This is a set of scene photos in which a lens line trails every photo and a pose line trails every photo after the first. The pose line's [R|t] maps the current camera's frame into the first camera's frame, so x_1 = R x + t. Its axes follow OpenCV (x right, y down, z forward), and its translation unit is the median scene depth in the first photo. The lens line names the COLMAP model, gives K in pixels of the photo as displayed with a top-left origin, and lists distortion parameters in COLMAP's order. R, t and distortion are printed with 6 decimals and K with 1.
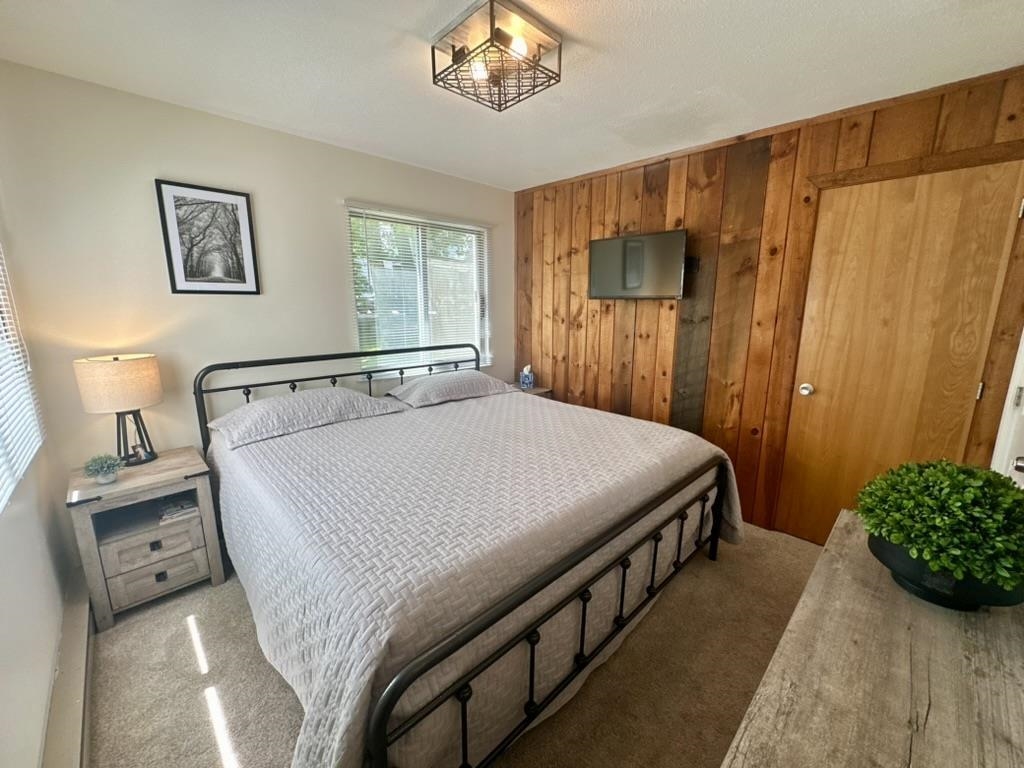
lens RADIAL K [[409.5, 0, 508.9], [0, 409.5, 382.4], [0, 0, 1]] dist [-0.003926, 0.000341]
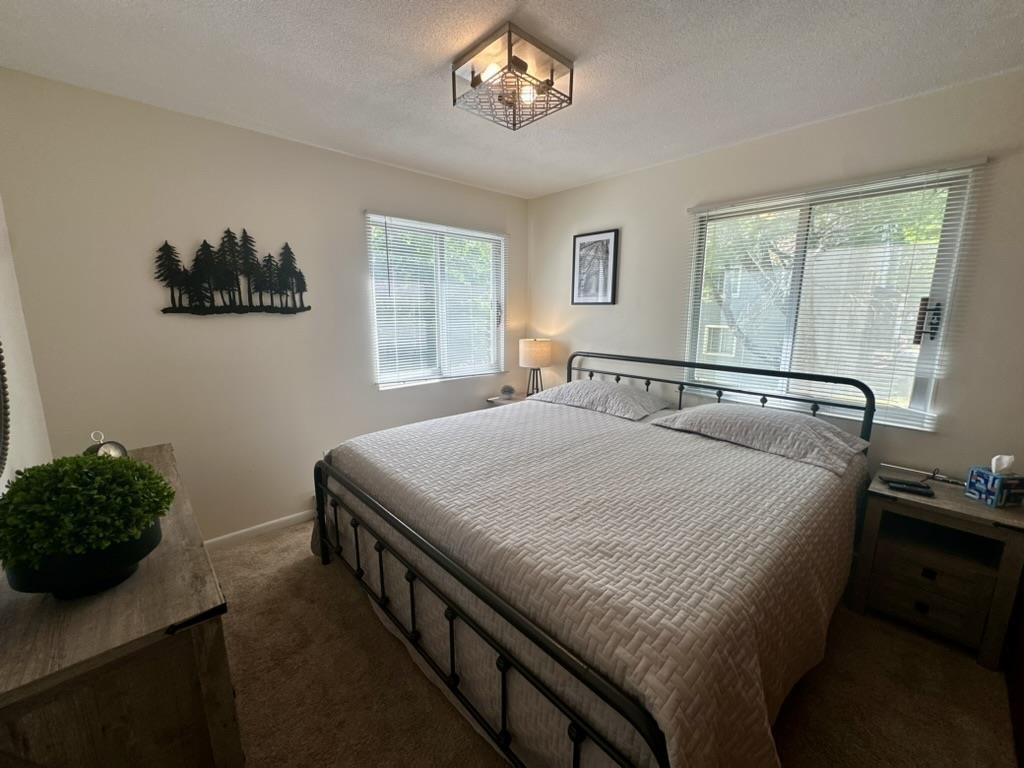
lens RADIAL K [[409.5, 0, 509.2], [0, 409.5, 386.4], [0, 0, 1]] dist [-0.003926, 0.000341]
pose [[-0.015641, 0.180774, -0.983400, 0.653107], [-0.197943, 0.963496, 0.180263, -0.118232], [0.980089, 0.197476, 0.020713, 0.622004]]
